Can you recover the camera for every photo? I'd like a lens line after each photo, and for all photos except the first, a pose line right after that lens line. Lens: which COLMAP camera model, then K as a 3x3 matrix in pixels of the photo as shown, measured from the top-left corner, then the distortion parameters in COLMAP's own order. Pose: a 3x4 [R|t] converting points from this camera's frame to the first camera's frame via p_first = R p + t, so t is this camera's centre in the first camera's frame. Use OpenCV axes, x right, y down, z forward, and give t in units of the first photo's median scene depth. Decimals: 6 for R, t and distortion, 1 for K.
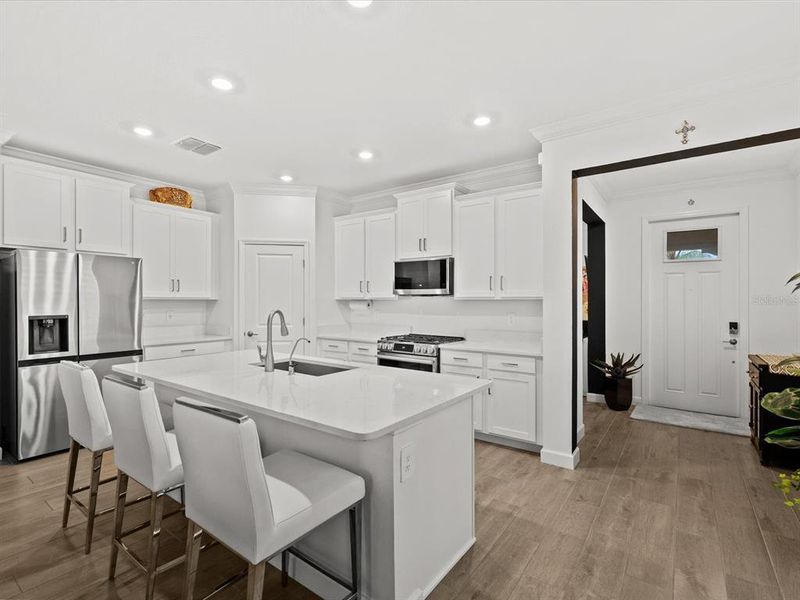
lens RADIAL K [[386.4, 0, 400.5], [0, 386.4, 300.5], [0, 0, 1]] dist [0.002564, 0.001046]
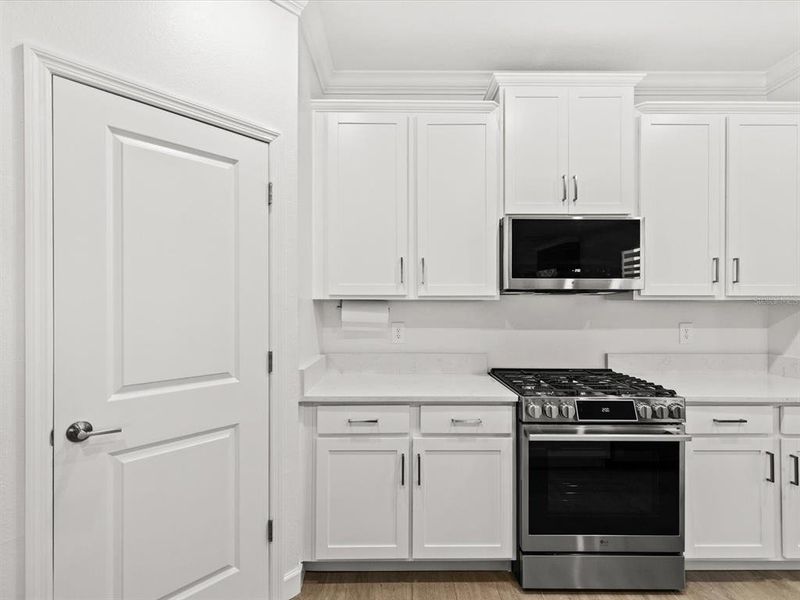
lens RADIAL K [[386.4, 0, 399.7], [0, 386.4, 300.7], [0, 0, 1]] dist [0.002564, 0.001046]
pose [[0.804048, 0.000812, 0.594564, -0.416721], [-0.001797, 0.999998, 0.001064, -0.001354], [-0.594561, -0.001924, 0.804048, 0.750977]]
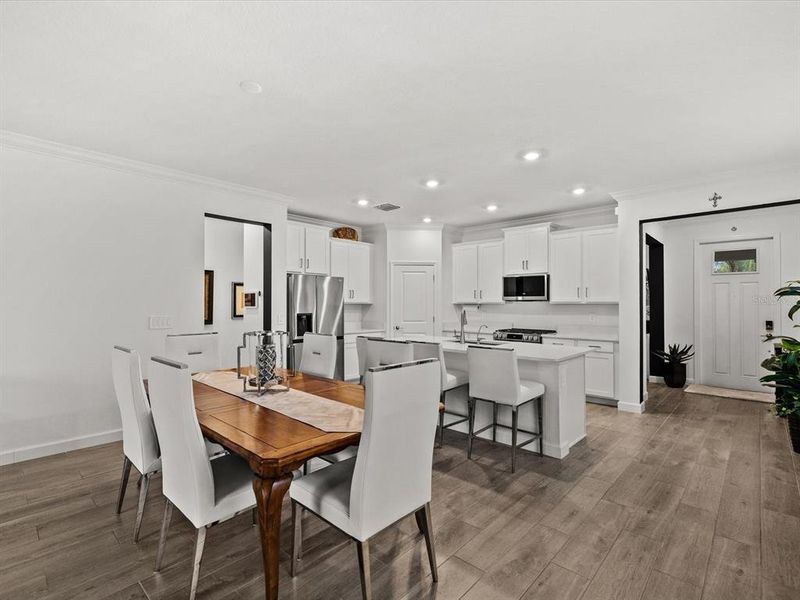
lens RADIAL K [[386.4, 0, 399.9], [0, 386.4, 302.0], [0, 0, 1]] dist [0.002564, 0.001046]
pose [[0.993118, -0.000977, -0.117116, -0.238936], [0.000291, 0.999983, -0.005874, -0.000369], [0.117120, 0.005799, 0.993101, -0.473092]]
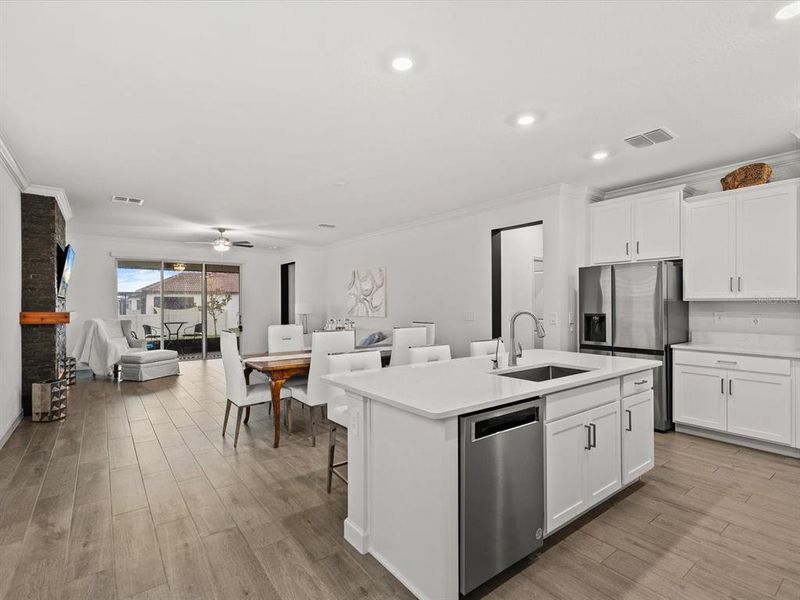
lens RADIAL K [[386.4, 0, 388.9], [0, 386.4, 303.8], [0, 0, 1]] dist [0.002564, 0.001046]
pose [[-0.297779, -0.003394, -0.954629, 0.473338], [0.007920, 0.999950, -0.006025, 0.004152], [0.954602, -0.009355, -0.297737, 0.563026]]
